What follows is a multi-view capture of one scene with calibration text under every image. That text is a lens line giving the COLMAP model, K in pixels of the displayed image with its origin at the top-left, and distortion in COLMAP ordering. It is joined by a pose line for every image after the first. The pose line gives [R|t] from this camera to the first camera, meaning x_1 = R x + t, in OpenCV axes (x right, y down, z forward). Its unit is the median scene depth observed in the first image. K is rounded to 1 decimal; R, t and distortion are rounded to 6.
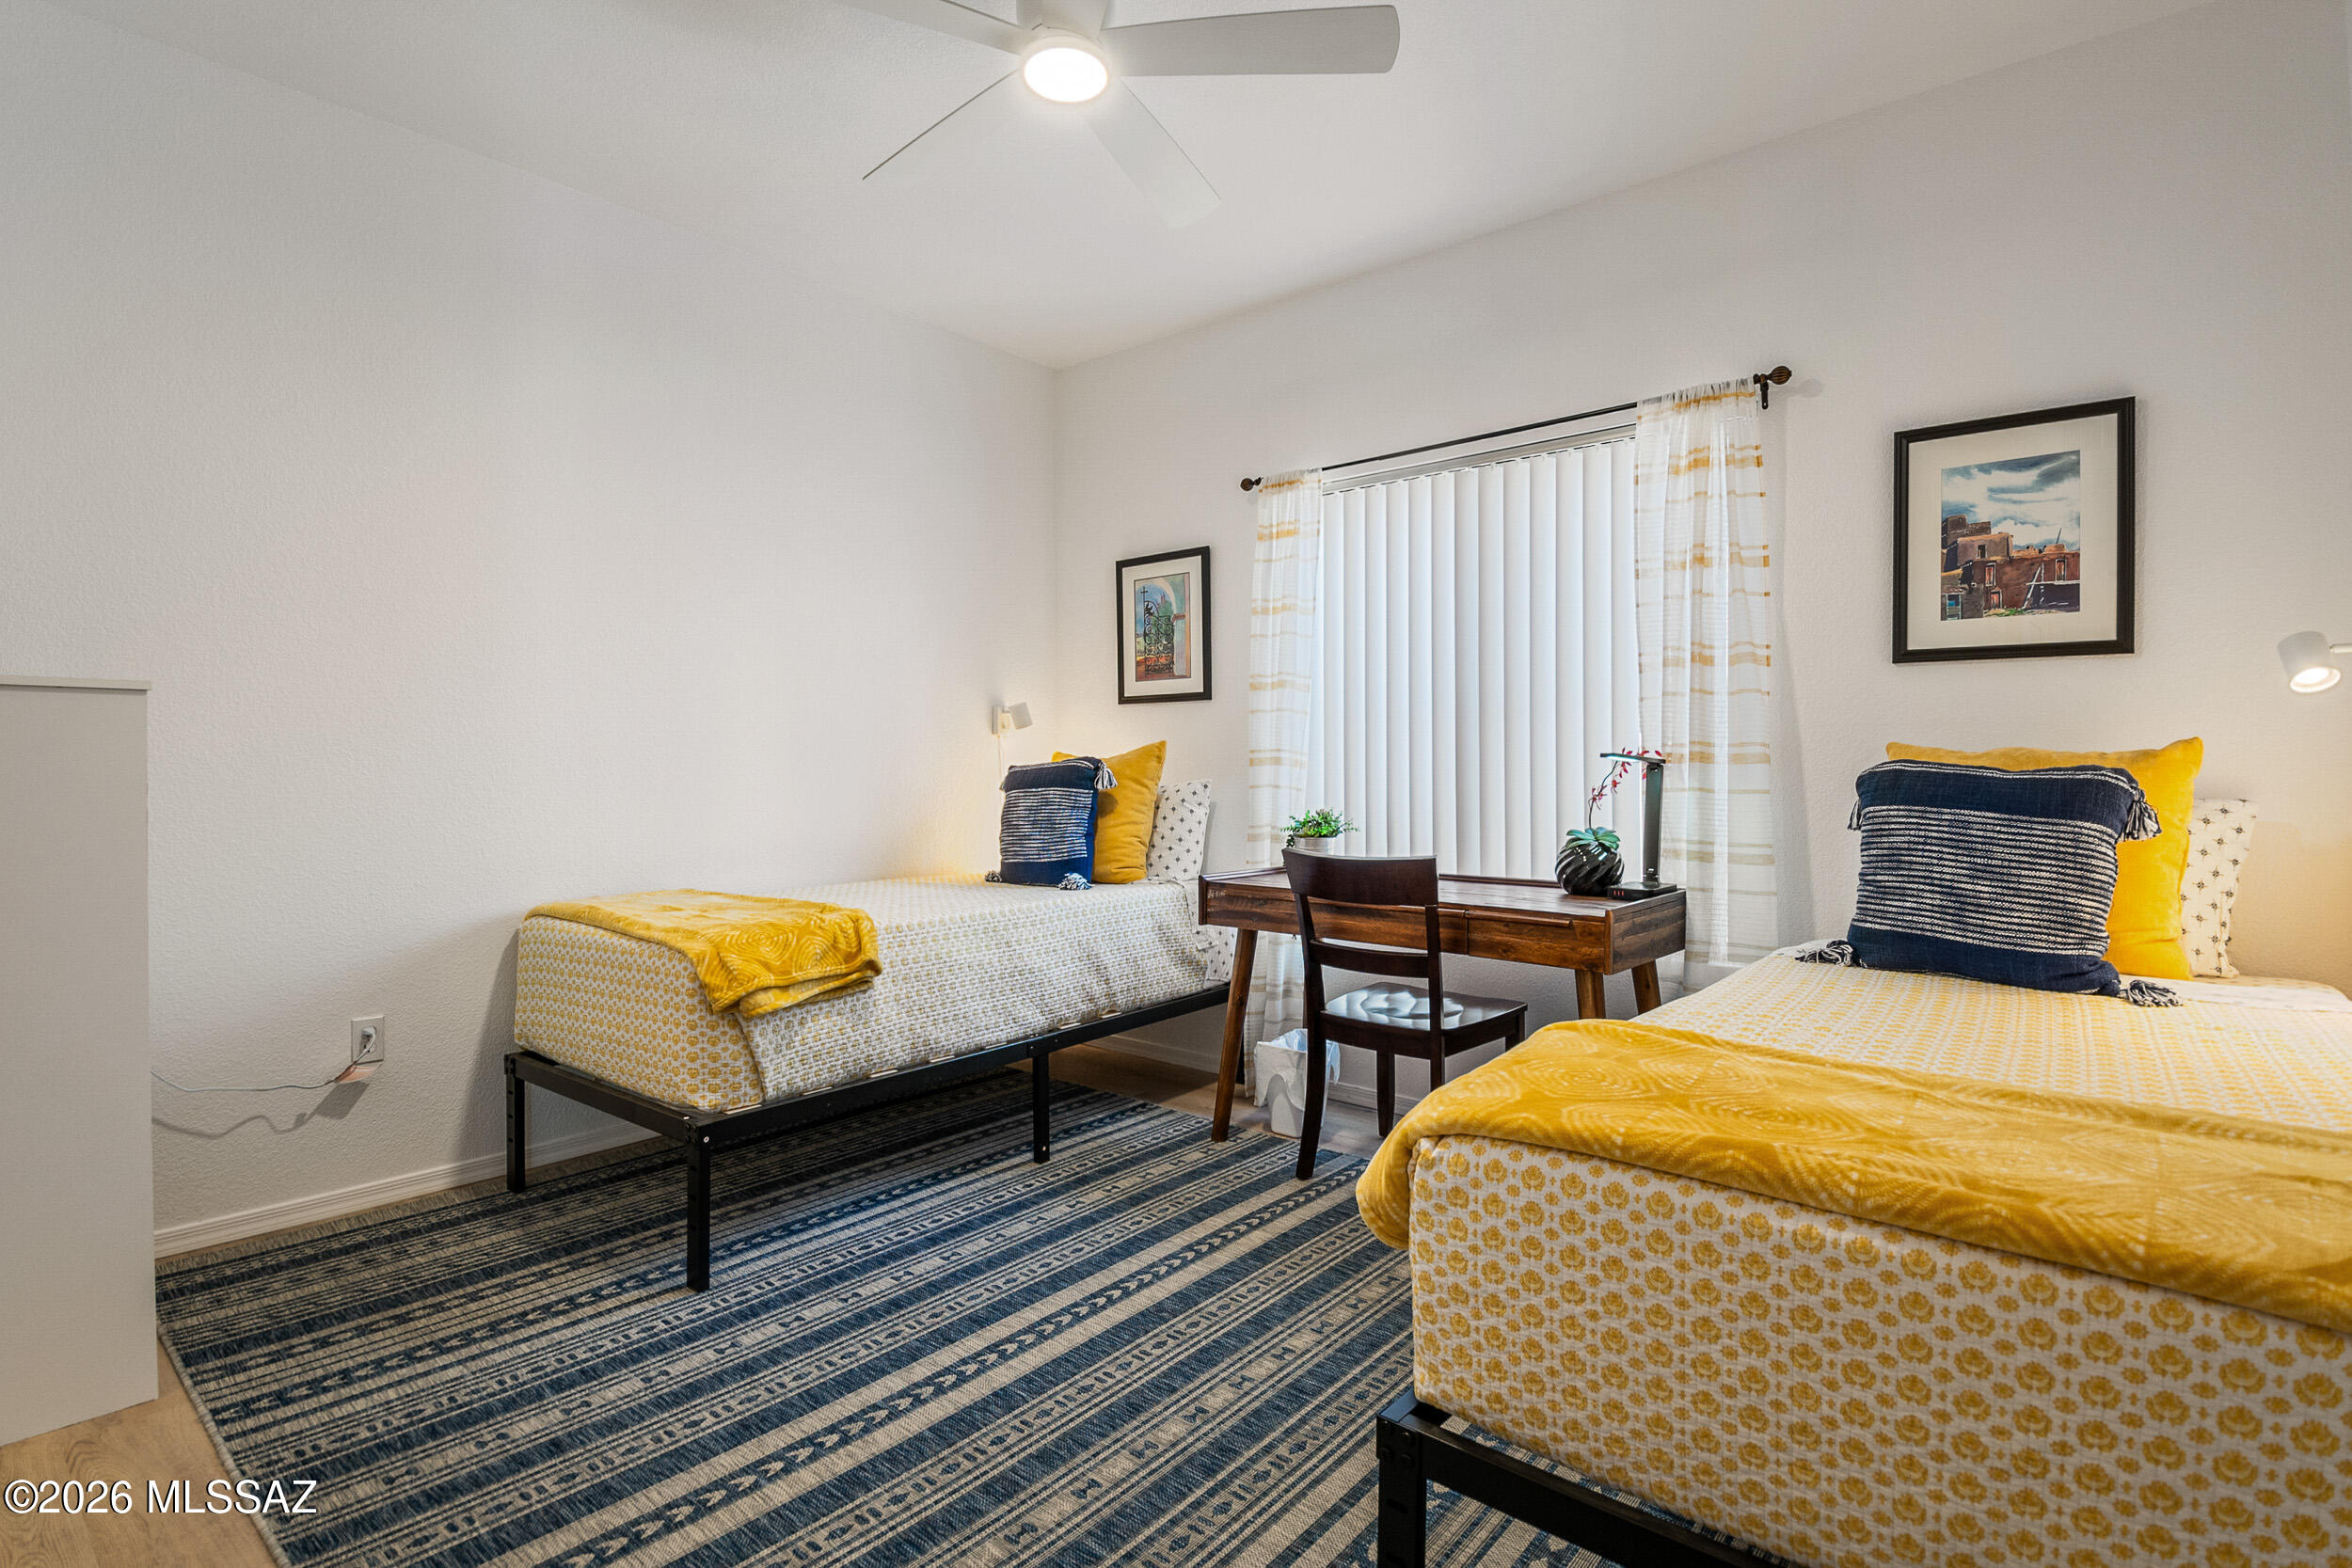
lens RADIAL K [[1139.1, 0, 1170.8], [0, 1139.1, 776.2], [0, 0, 1]] dist [0.026751, -0.039700]
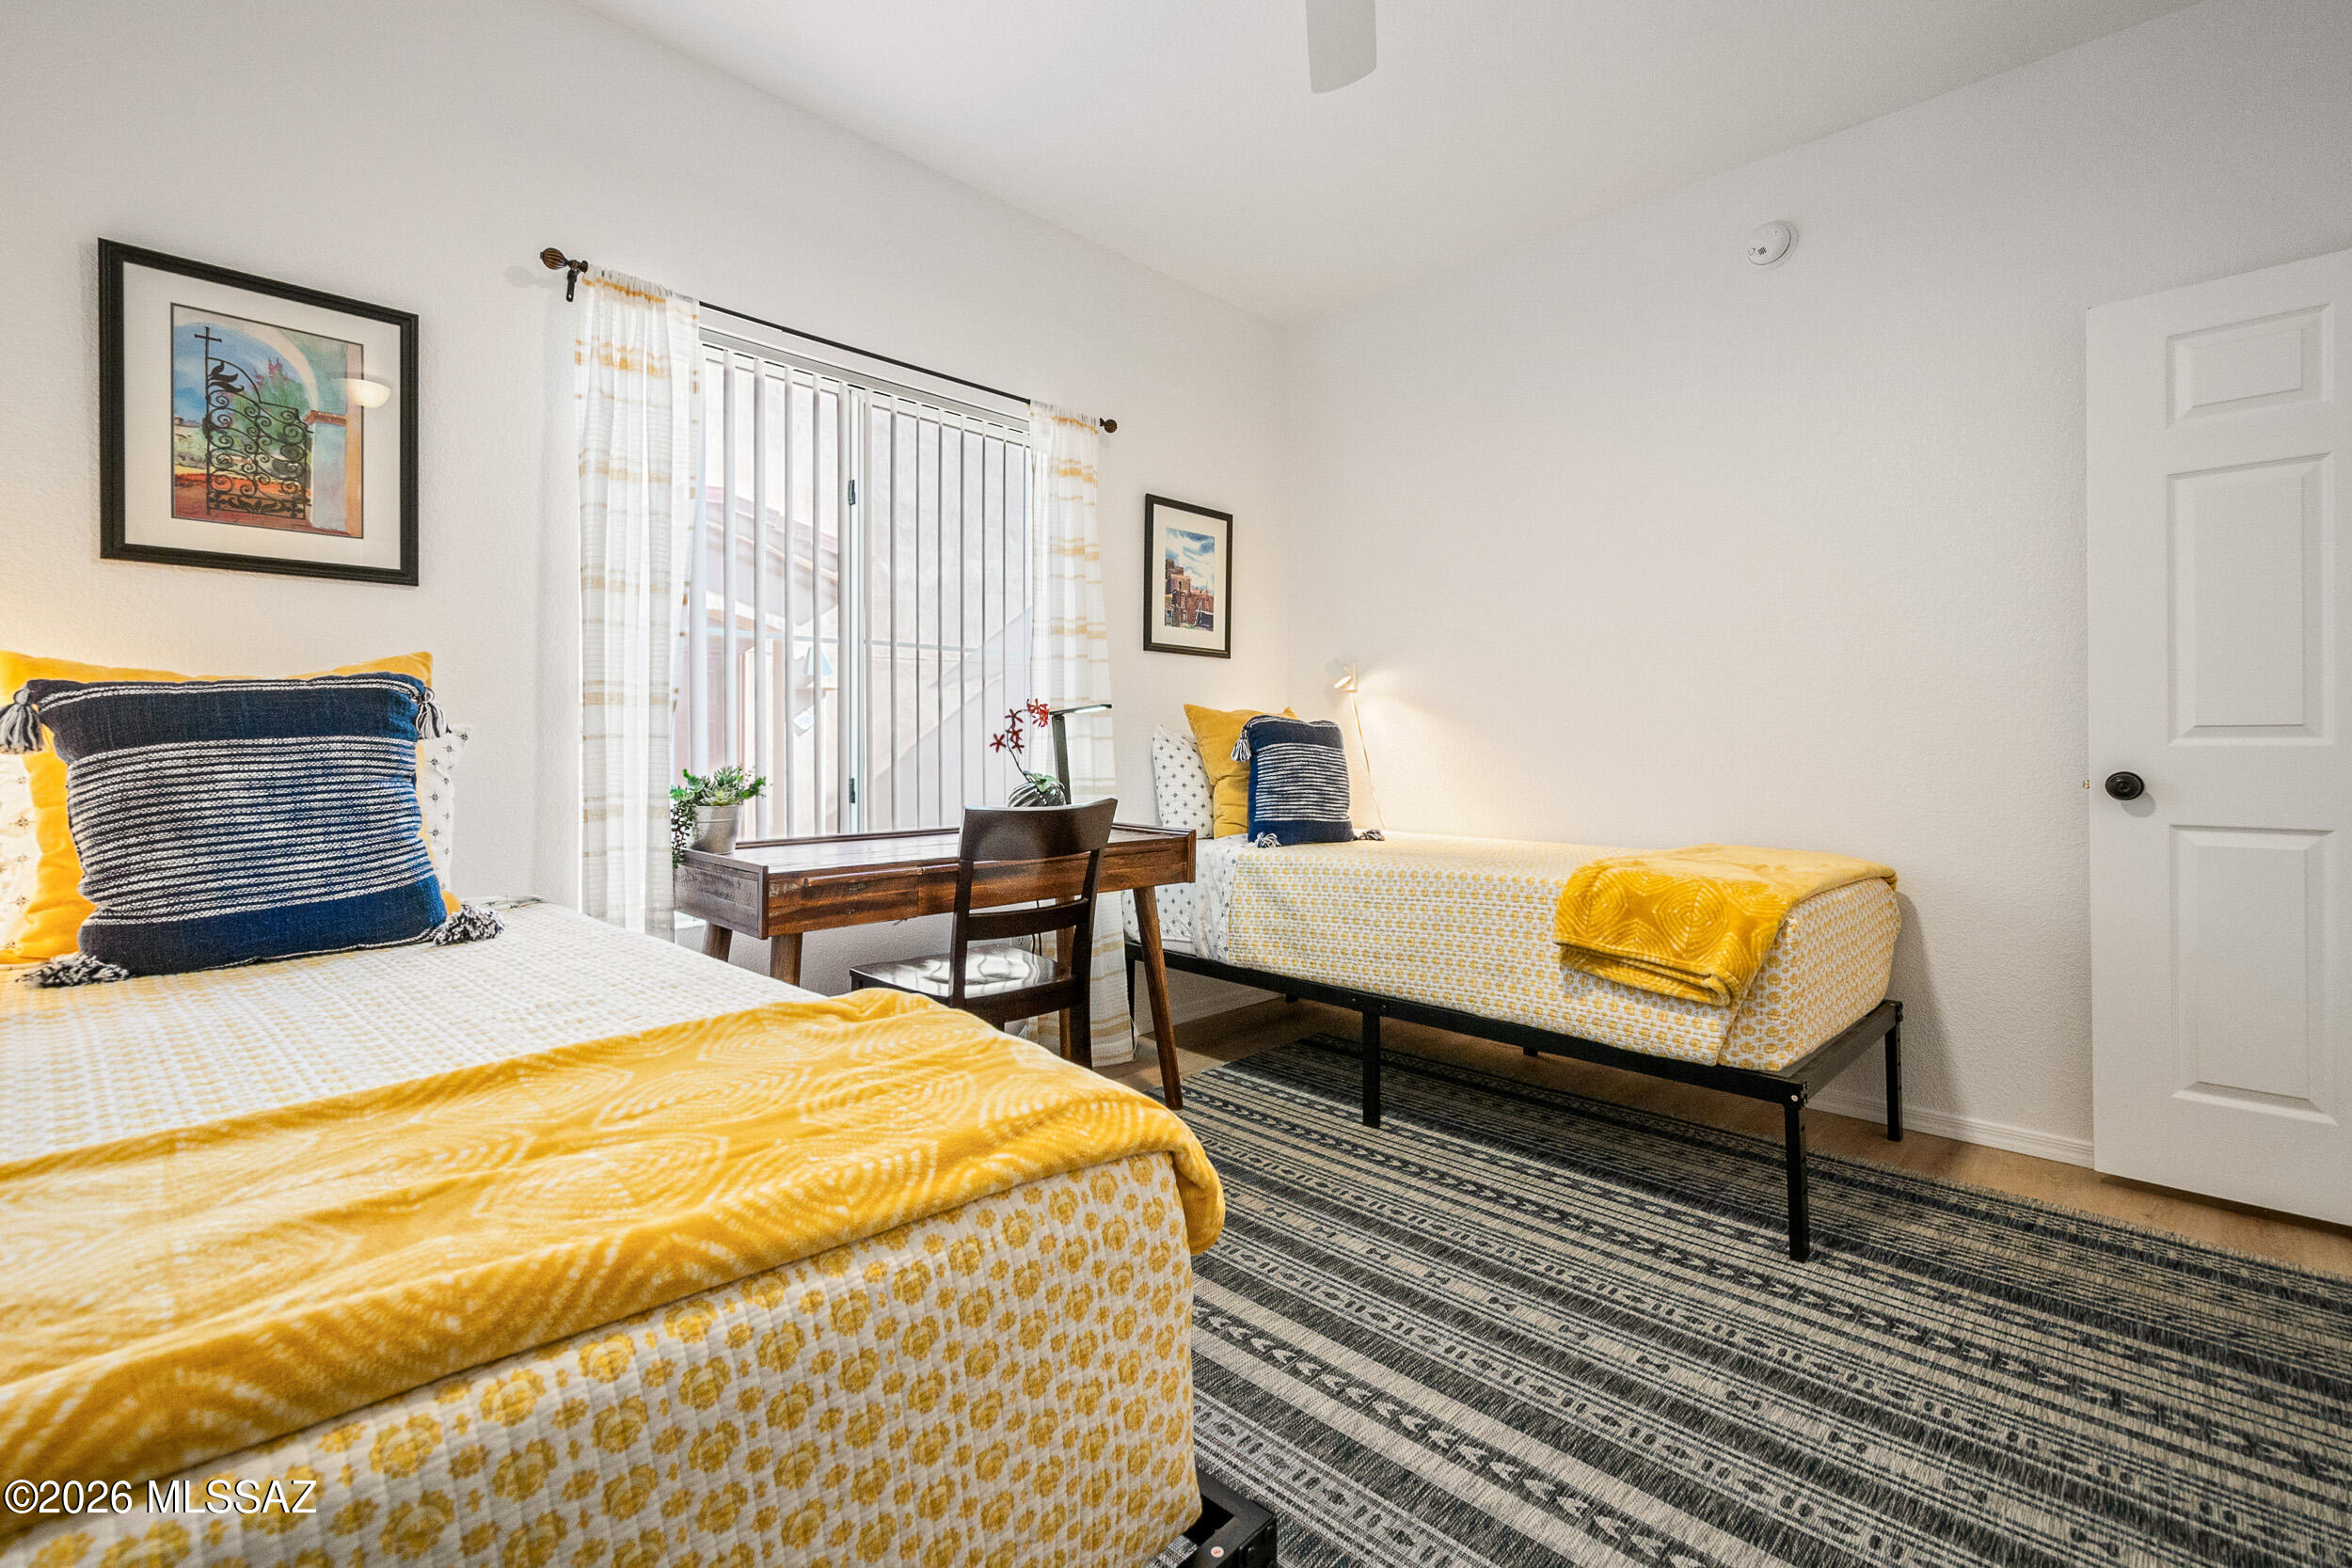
lens RADIAL K [[1036.5, 0, 1173.9], [0, 1036.5, 740.3], [0, 0, 1]] dist [0.027298, -0.013512]
pose [[0.063425, 0.001993, 0.997985, -0.658713], [0.004808, 0.999986, -0.002303, 0.018884], [-0.997975, 0.004944, 0.063414, 0.834889]]
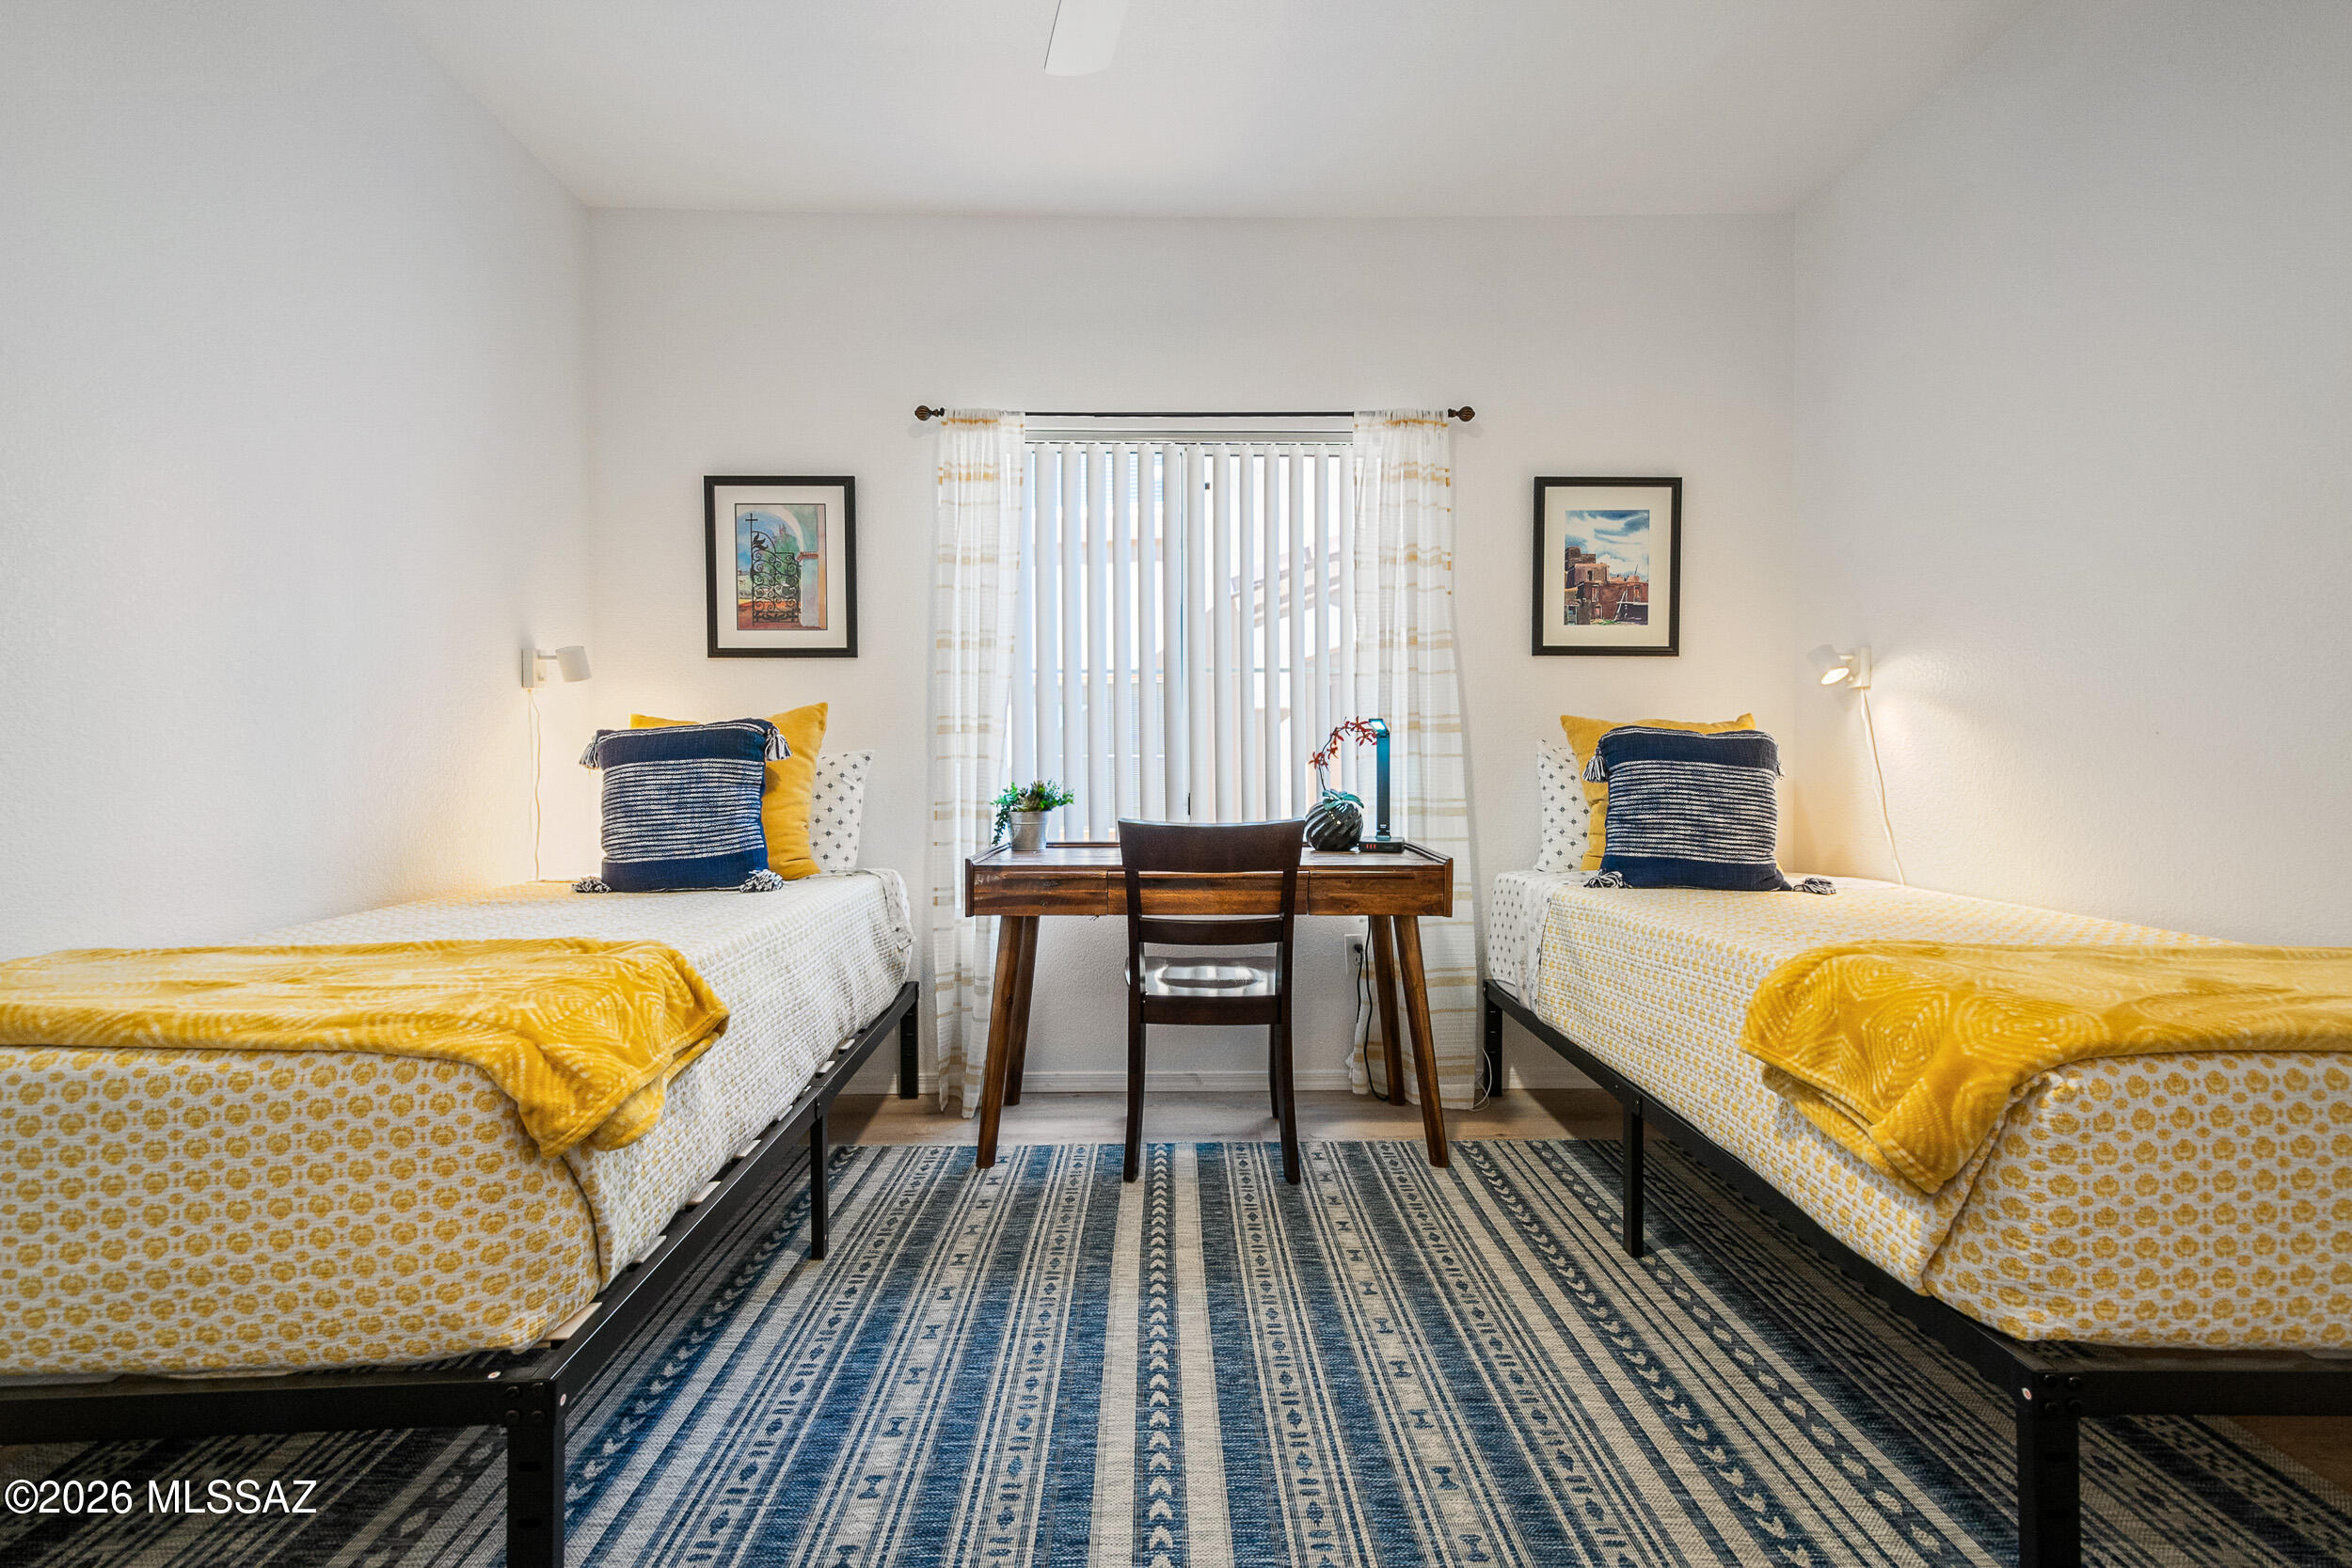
lens RADIAL K [[1030.5, 0, 1175.2], [0, 1030.5, 765.3], [0, 0, 1]] dist [0.014270, -0.003055]
pose [[0.749114, -0.005072, 0.662422, -0.423290], [0.006688, 0.999978, 0.000094, 0.021586], [-0.662408, 0.004360, 0.749131, 0.374227]]
